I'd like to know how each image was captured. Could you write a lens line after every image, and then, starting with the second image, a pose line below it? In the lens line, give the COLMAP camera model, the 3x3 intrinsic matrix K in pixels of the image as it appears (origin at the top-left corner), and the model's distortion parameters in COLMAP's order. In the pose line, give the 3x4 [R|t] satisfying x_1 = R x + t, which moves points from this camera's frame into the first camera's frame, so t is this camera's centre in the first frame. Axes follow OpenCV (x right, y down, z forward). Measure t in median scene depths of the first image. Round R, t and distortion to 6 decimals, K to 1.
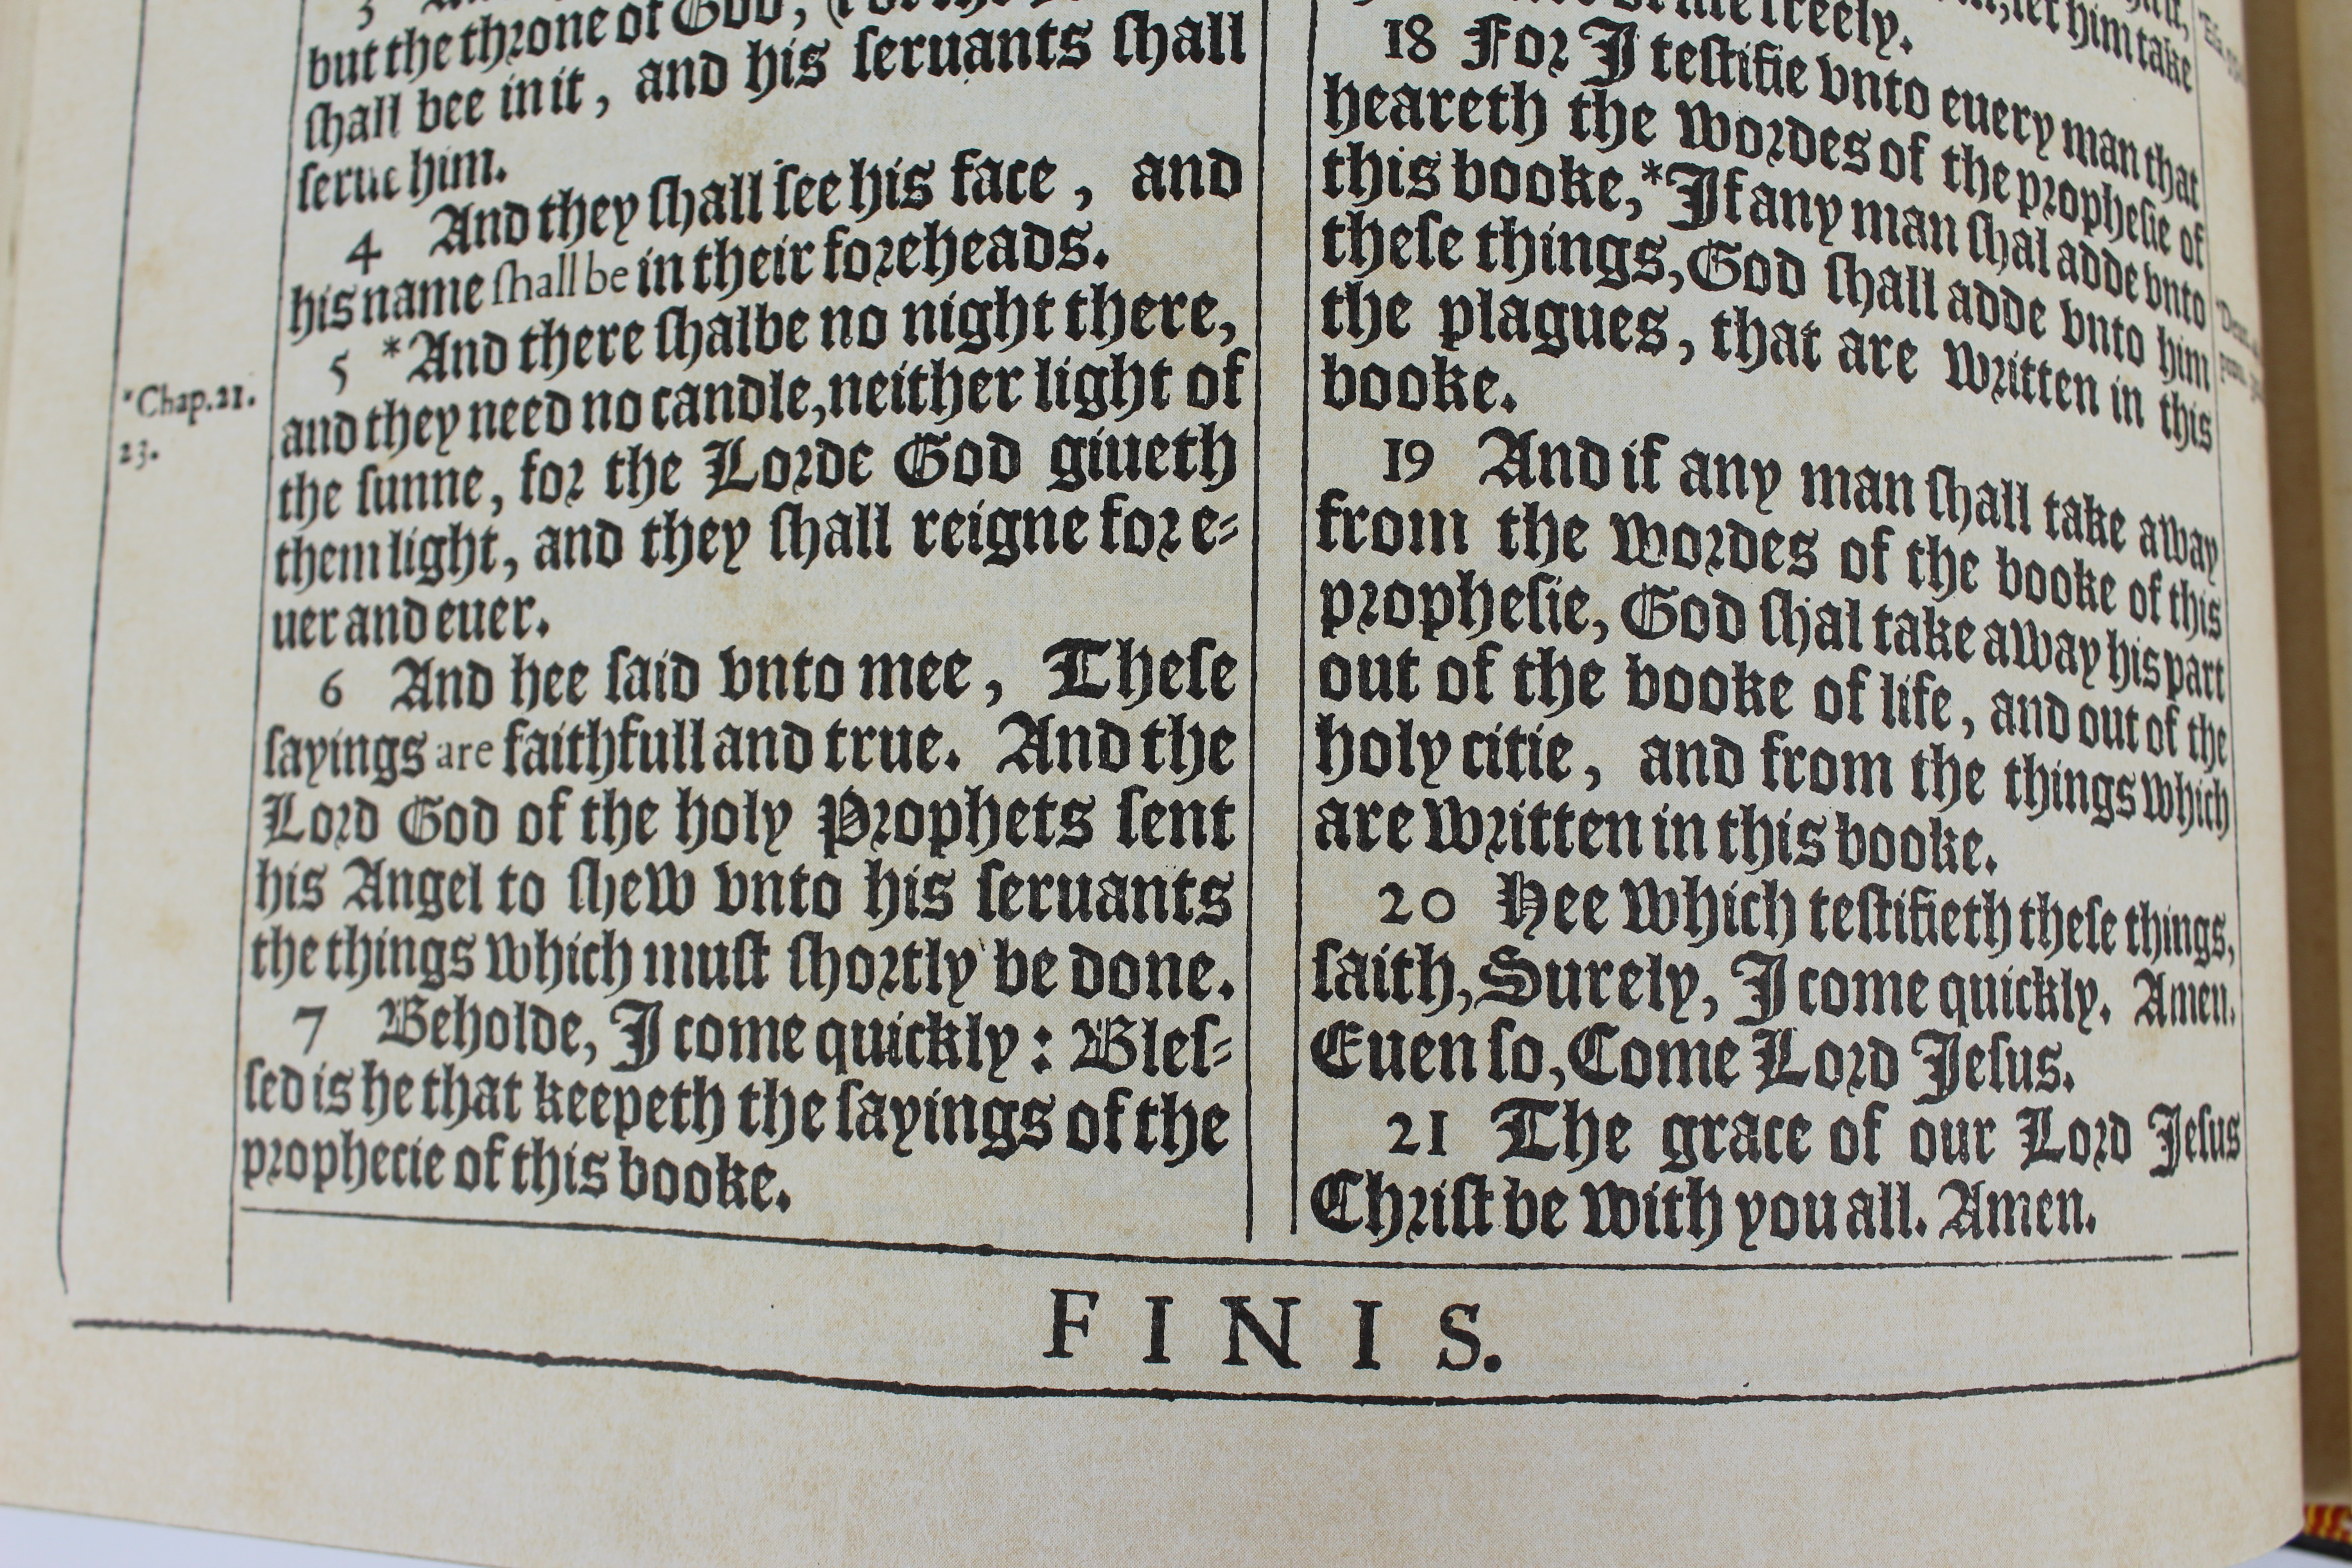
lens RADIAL K [[2346.7, 0, 1162.2], [0, 2346.7, 779.0], [0, 0, 1]] dist [-0.148767, 0.150681]
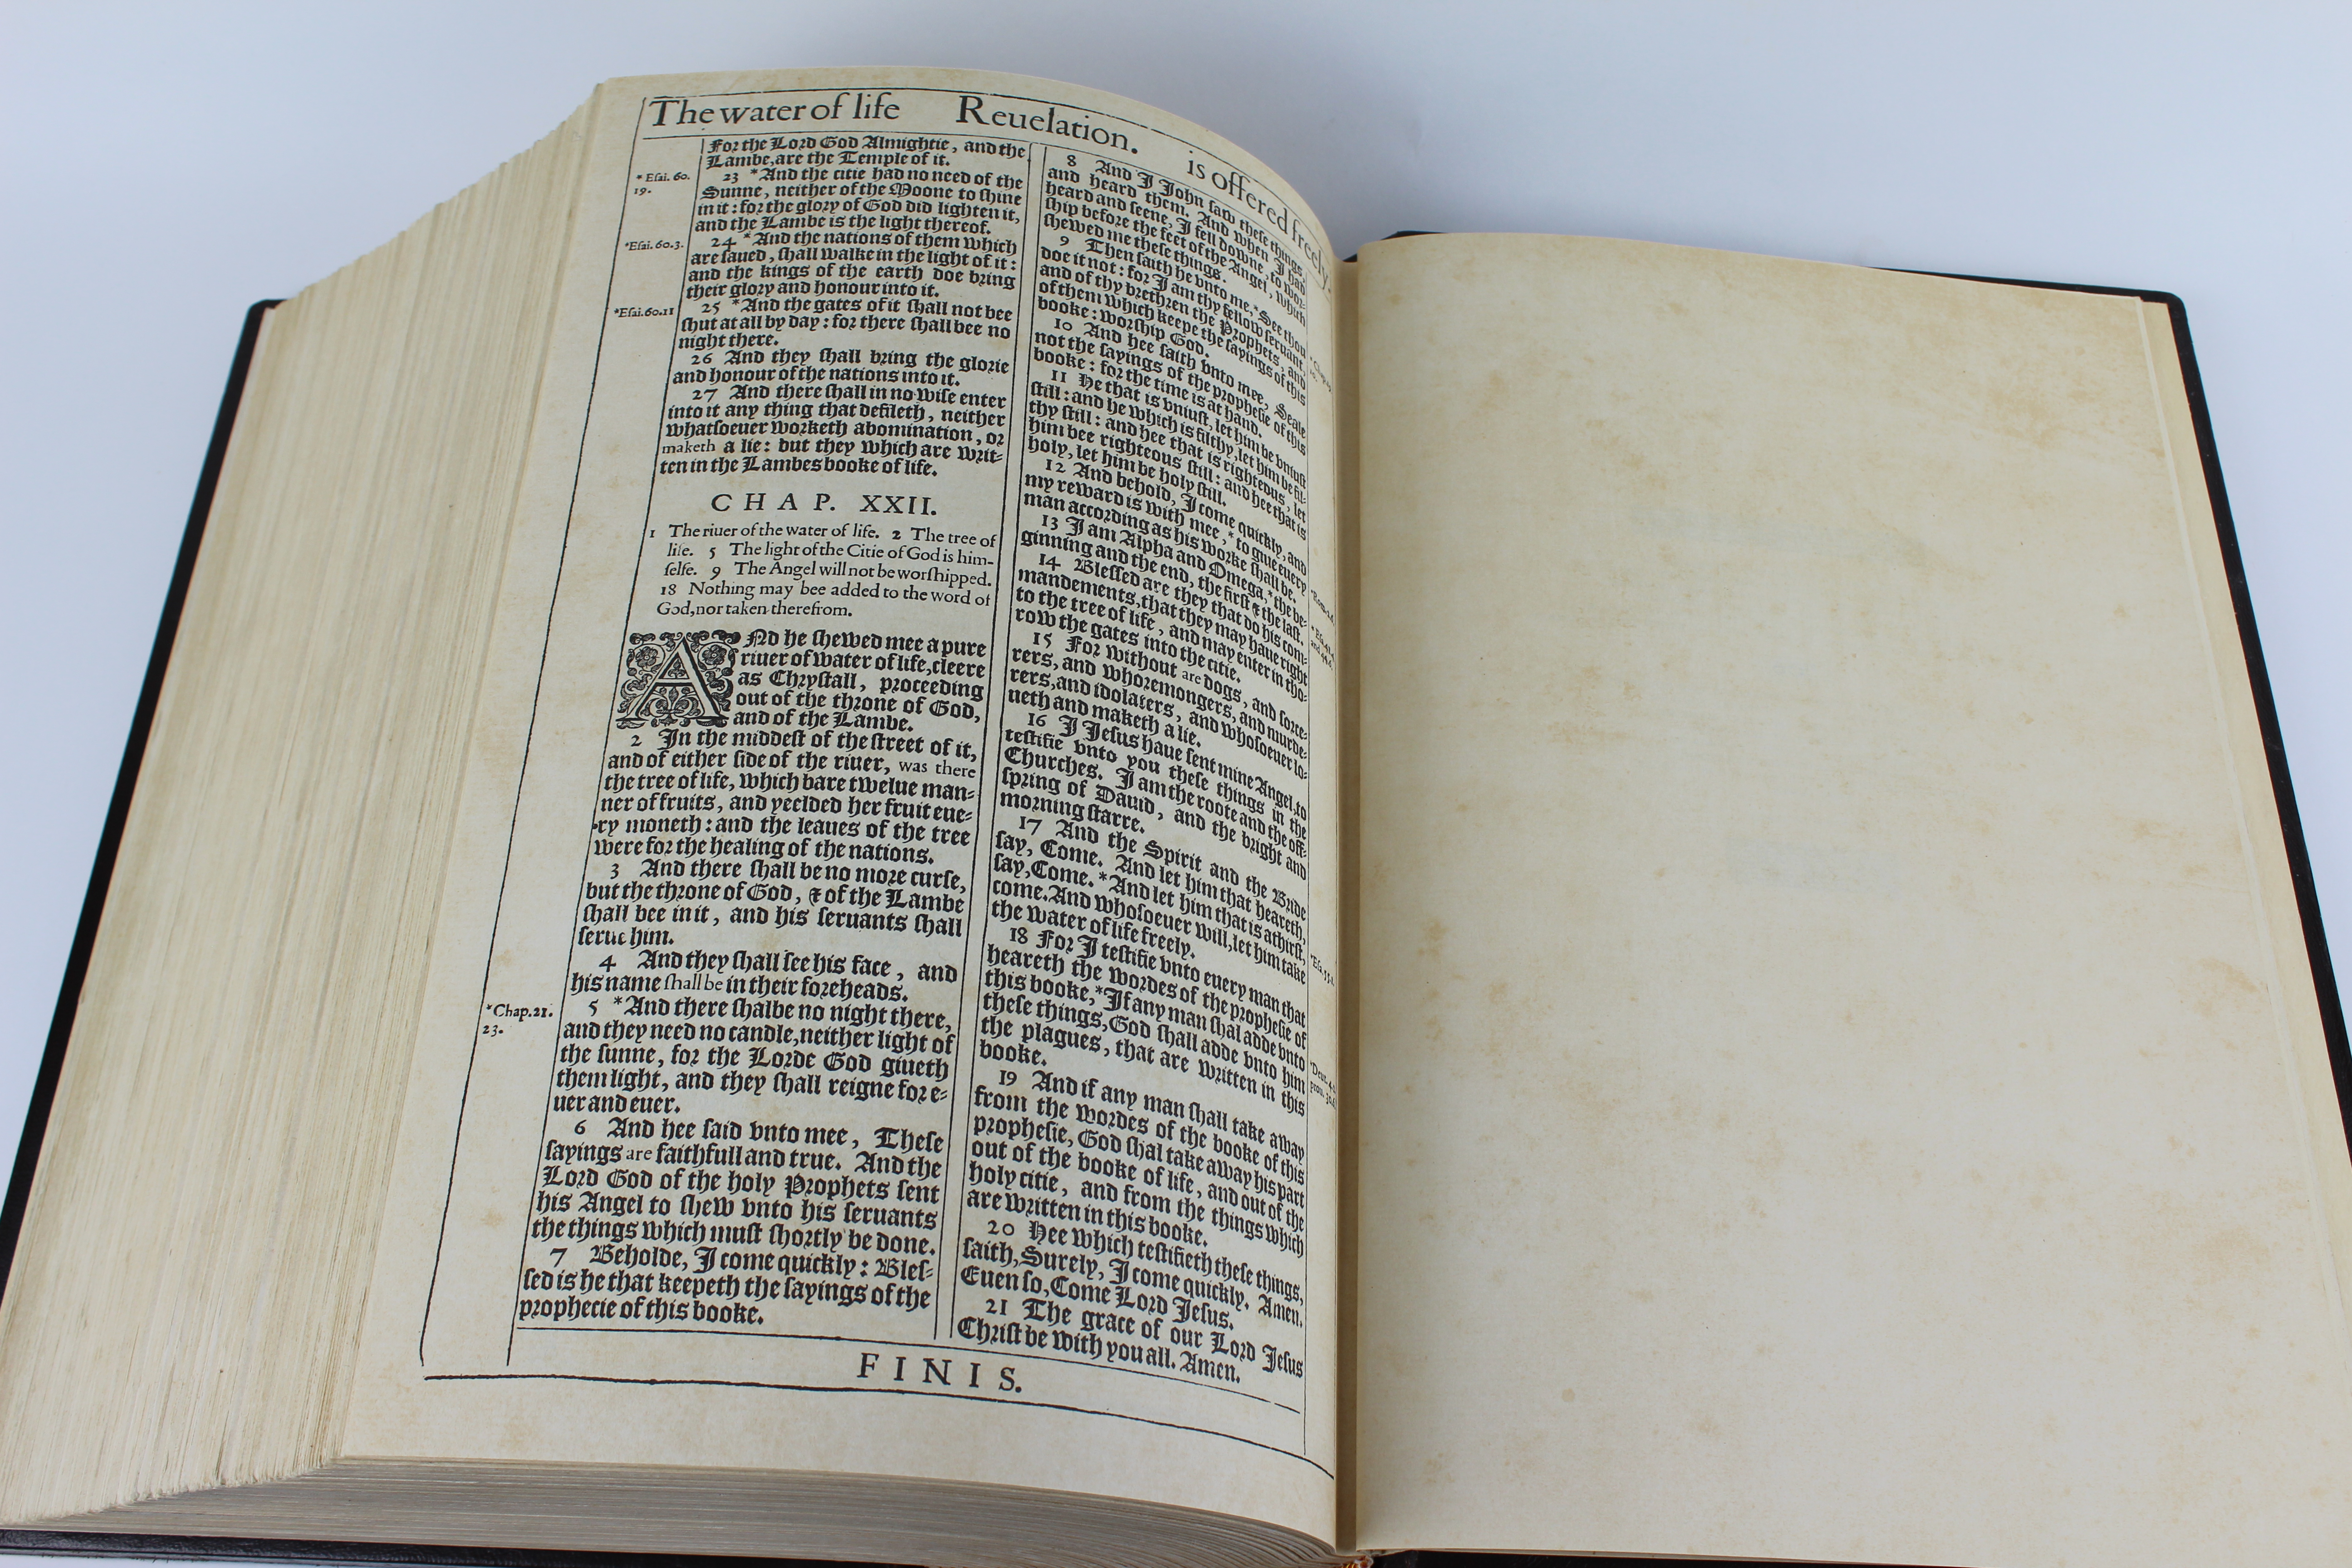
lens RADIAL K [[2414.2, 0, 1176.7], [0, 2414.2, 739.3], [0, 0, 1]] dist [-0.170606, 0.183722]
pose [[0.969489, 0.133408, 0.205655, -0.344846], [-0.045889, 0.922881, -0.382342, 0.579661], [-0.240803, 0.361239, 0.900844, -1.797247]]
